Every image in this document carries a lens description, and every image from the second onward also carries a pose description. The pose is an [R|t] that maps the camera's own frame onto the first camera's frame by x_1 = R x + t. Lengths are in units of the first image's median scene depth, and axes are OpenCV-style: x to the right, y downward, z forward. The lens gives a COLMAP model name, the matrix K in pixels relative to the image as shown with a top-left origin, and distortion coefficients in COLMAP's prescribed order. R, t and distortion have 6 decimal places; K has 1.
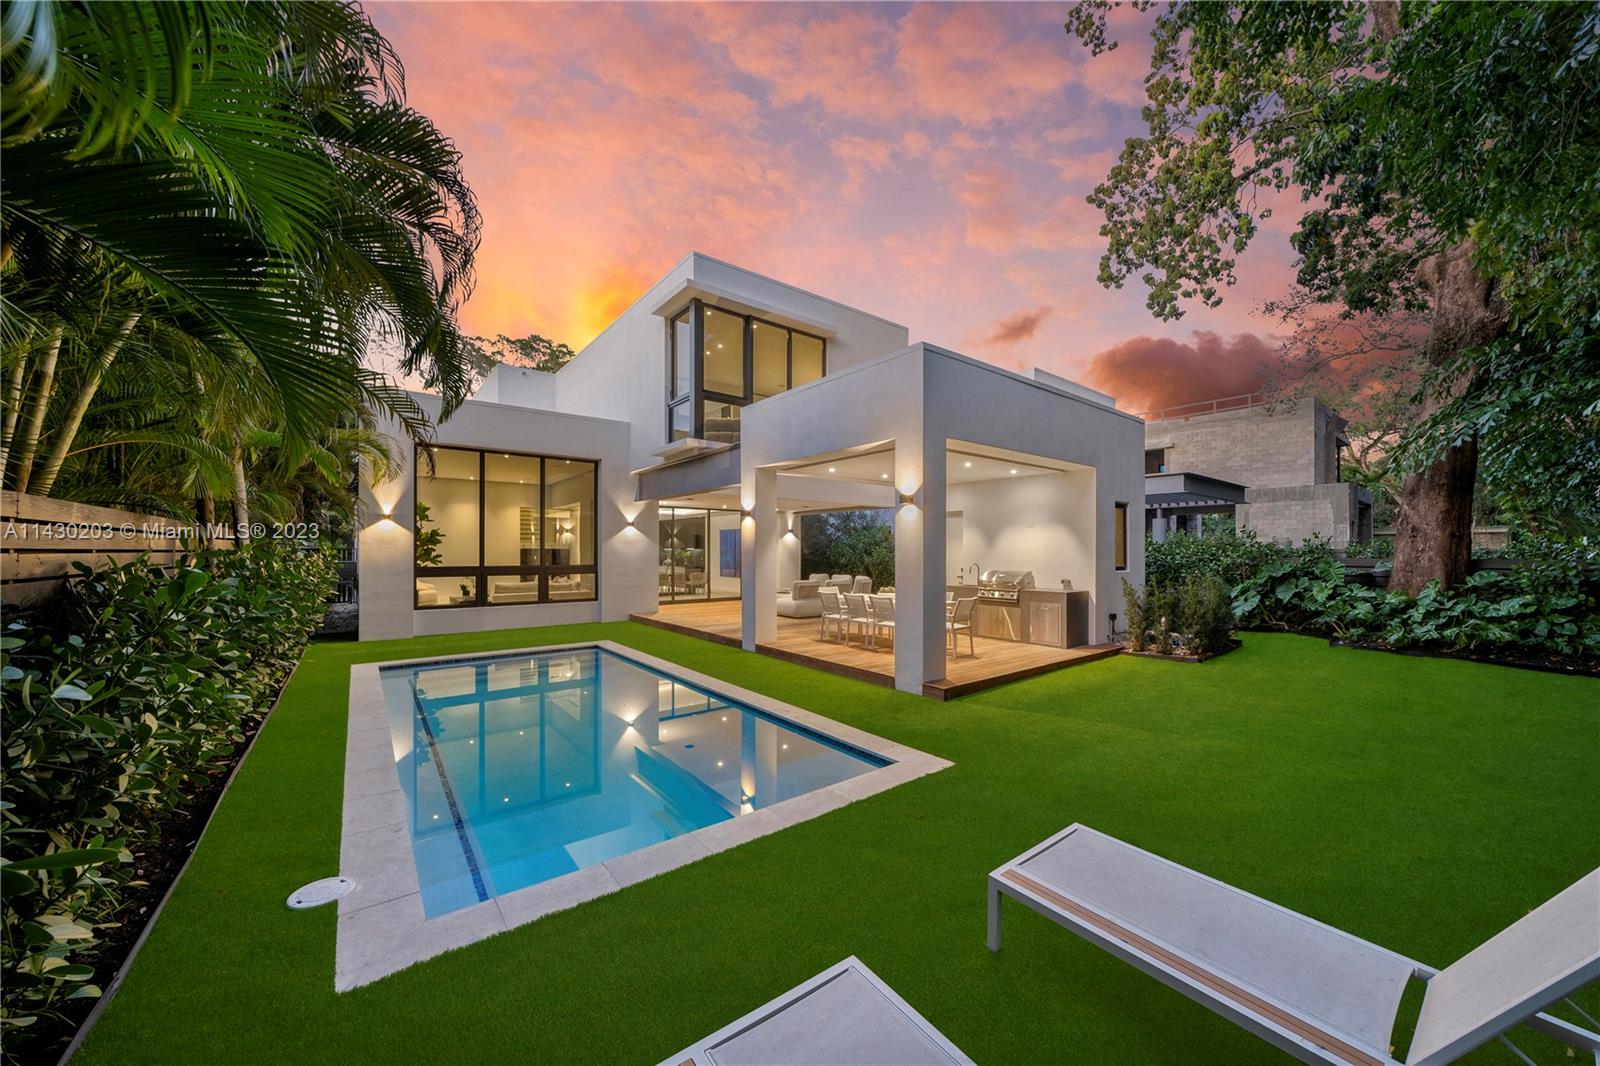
lens RADIAL K [[563.1, 0, 799.0], [0, 563.1, 545.8], [0, 0, 1]] dist [-0.000919, -0.000026]
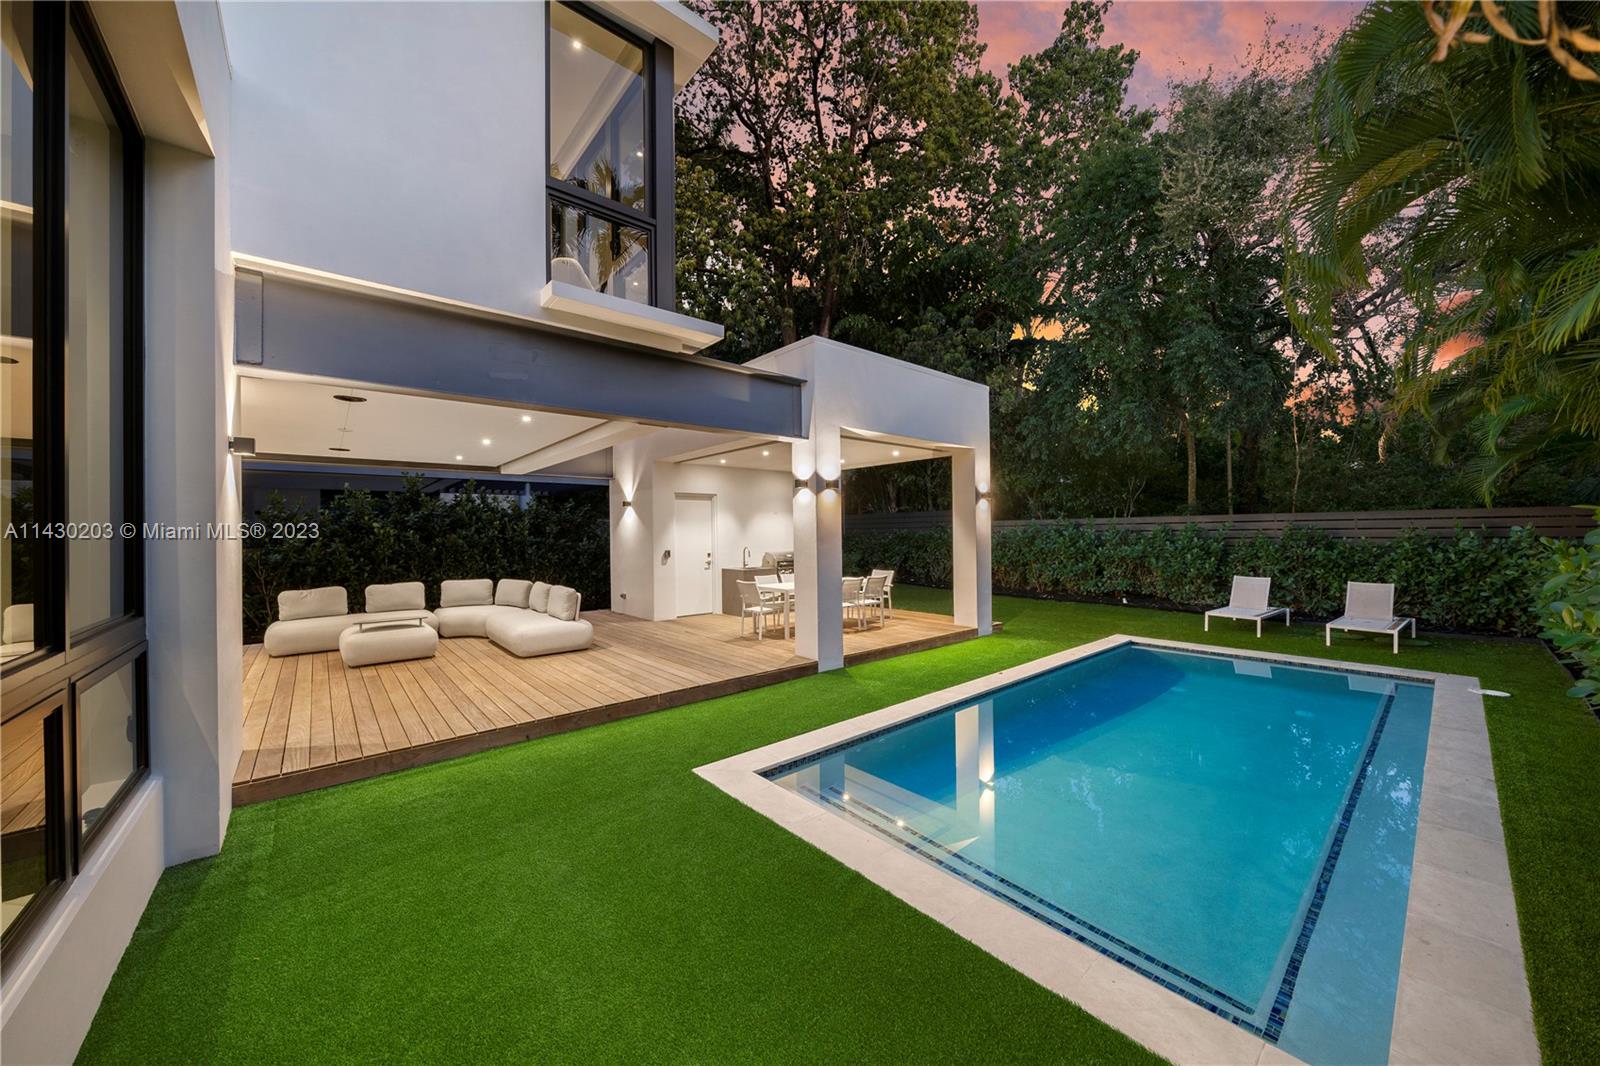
lens RADIAL K [[563.1, 0, 804.9], [0, 563.1, 535.0], [0, 0, 1]] dist [-0.000919, -0.000026]
pose [[-0.057035, 0.007379, 0.998345, -0.771628], [0.016901, 0.999837, -0.006424, 0.018999], [-0.998229, 0.016506, -0.057151, 1.036550]]
